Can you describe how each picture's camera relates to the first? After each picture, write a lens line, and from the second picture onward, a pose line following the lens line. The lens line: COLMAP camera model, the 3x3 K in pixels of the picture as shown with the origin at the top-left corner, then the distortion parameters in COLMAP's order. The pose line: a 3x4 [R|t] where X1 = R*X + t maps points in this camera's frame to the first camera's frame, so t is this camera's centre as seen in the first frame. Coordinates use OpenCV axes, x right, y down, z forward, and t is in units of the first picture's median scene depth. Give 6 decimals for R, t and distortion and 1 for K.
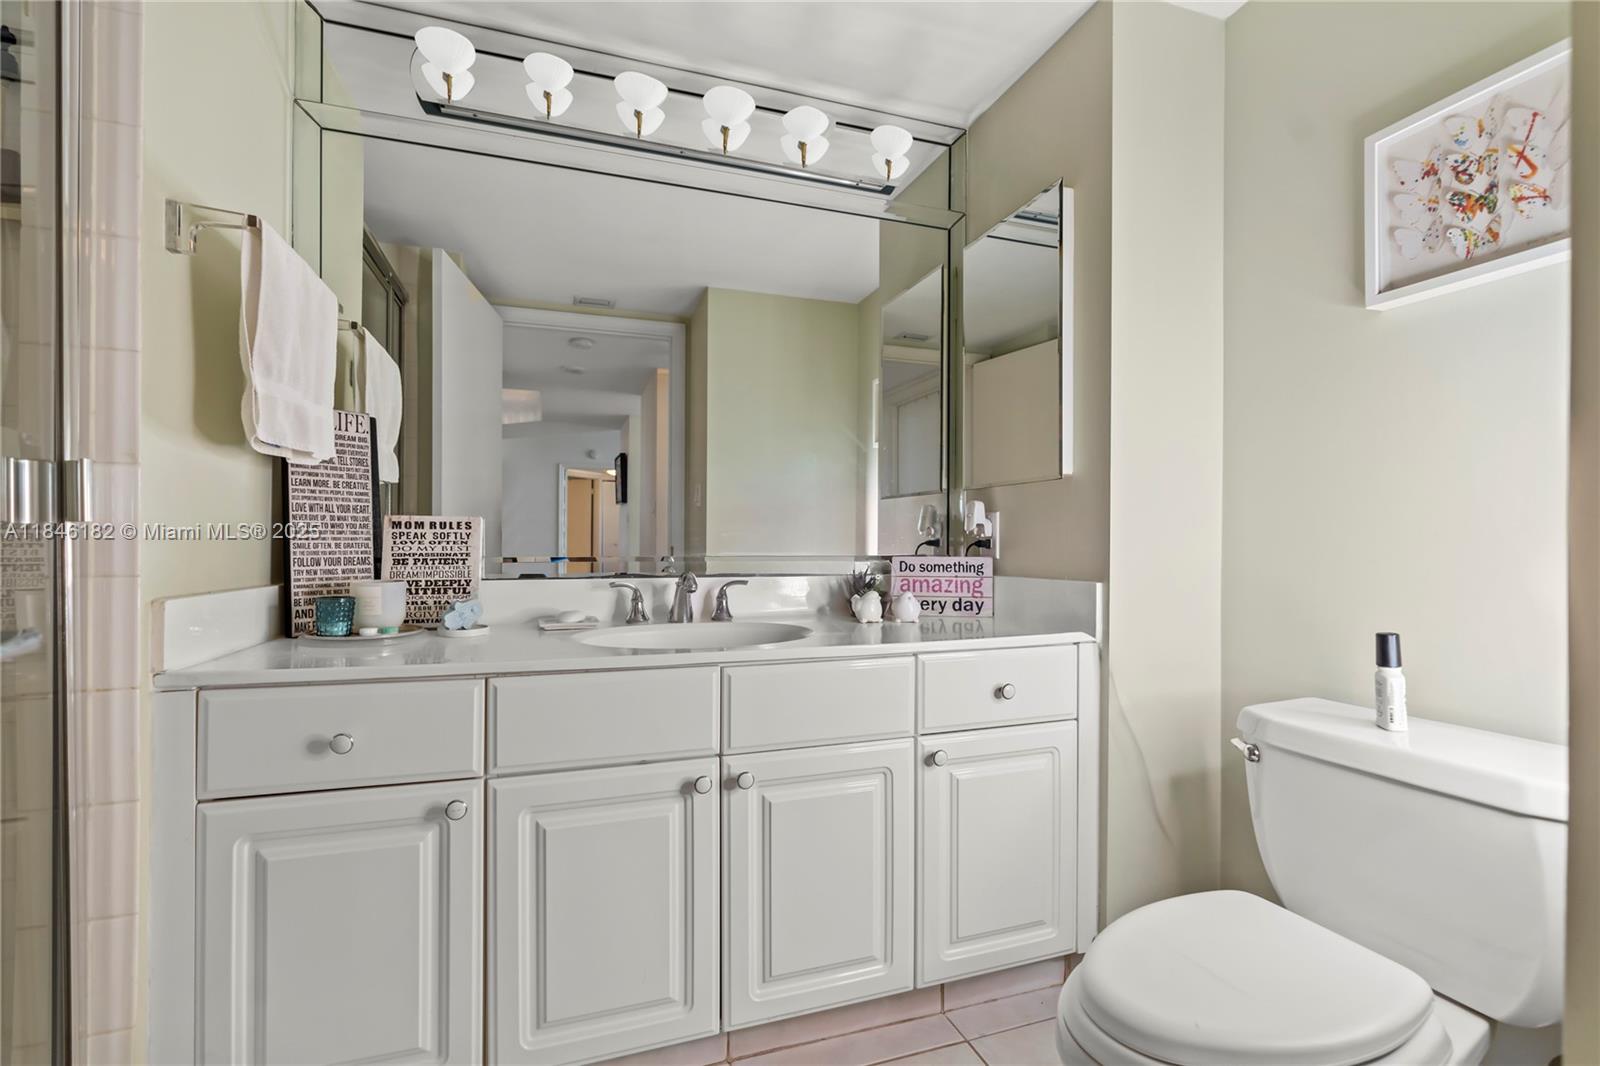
lens RADIAL K [[738.9, 0, 800.2], [0, 738.9, 494.5], [0, 0, 1]] dist [-0.008321, 0.002626]
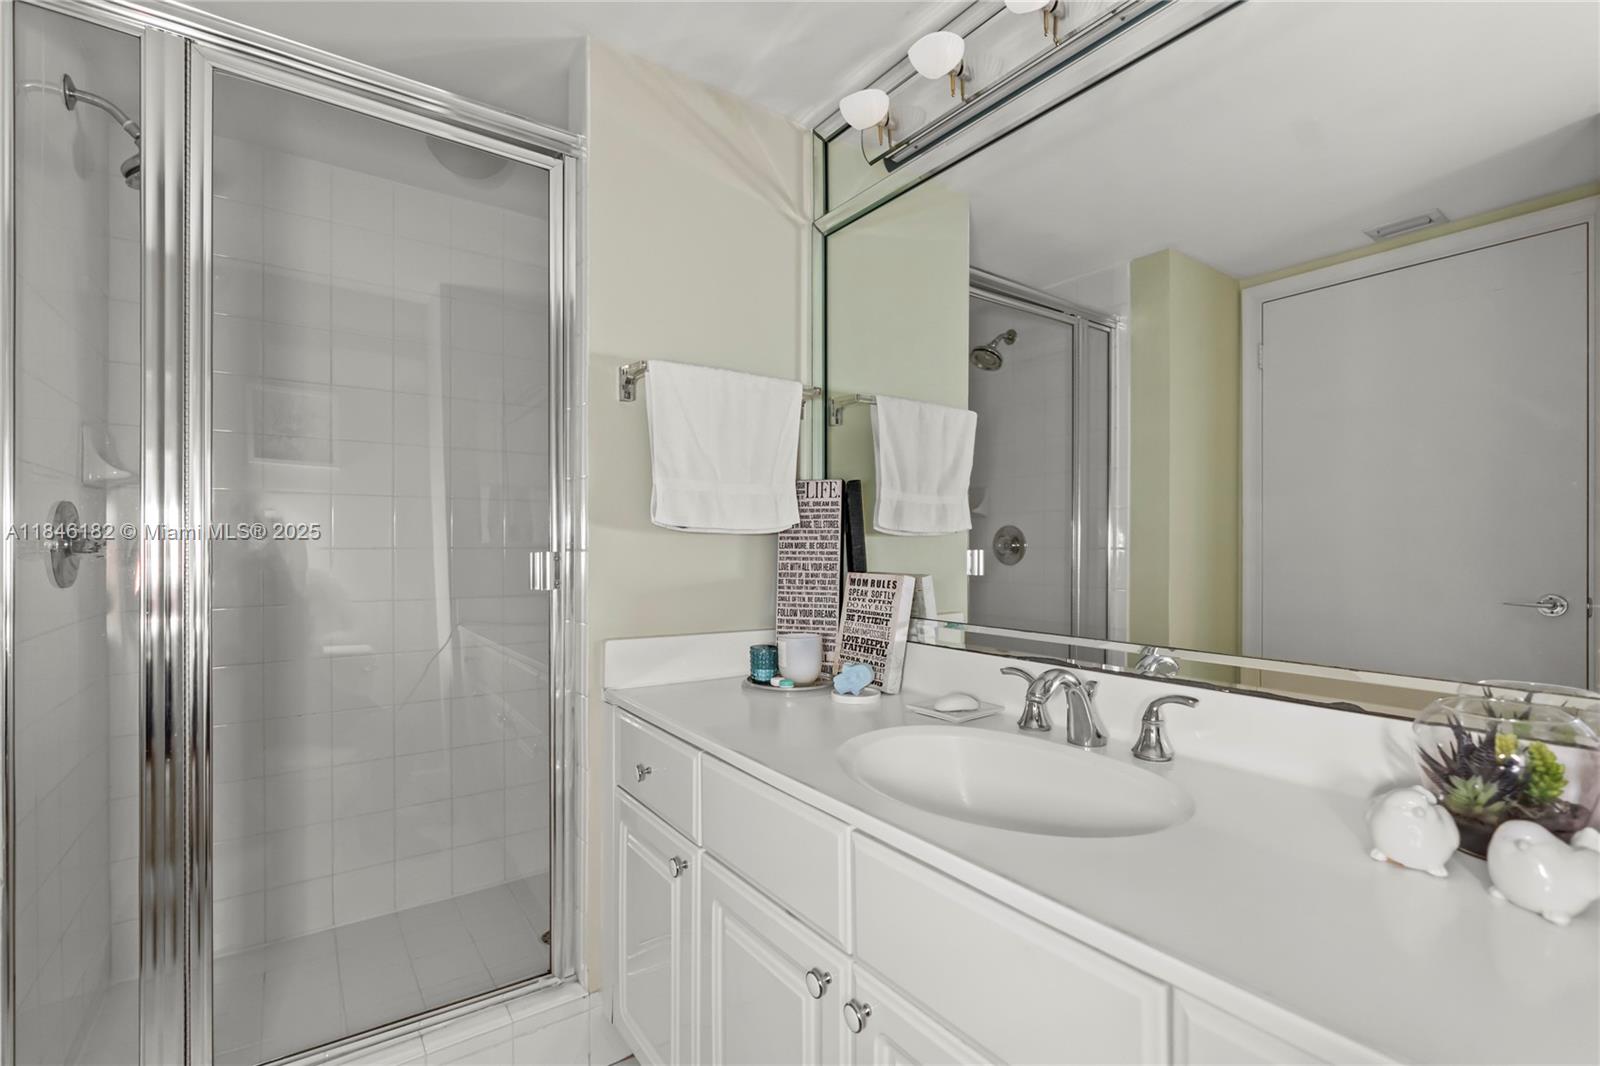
lens RADIAL K [[738.9, 0, 800.2], [0, 738.9, 494.5], [0, 0, 1]] dist [-0.008321, 0.002626]
pose [[0.261825, -0.065420, -0.962896, 0.477487], [0.057777, 0.996973, -0.052025, -0.033958], [0.963384, -0.042011, 0.264812, 0.673142]]
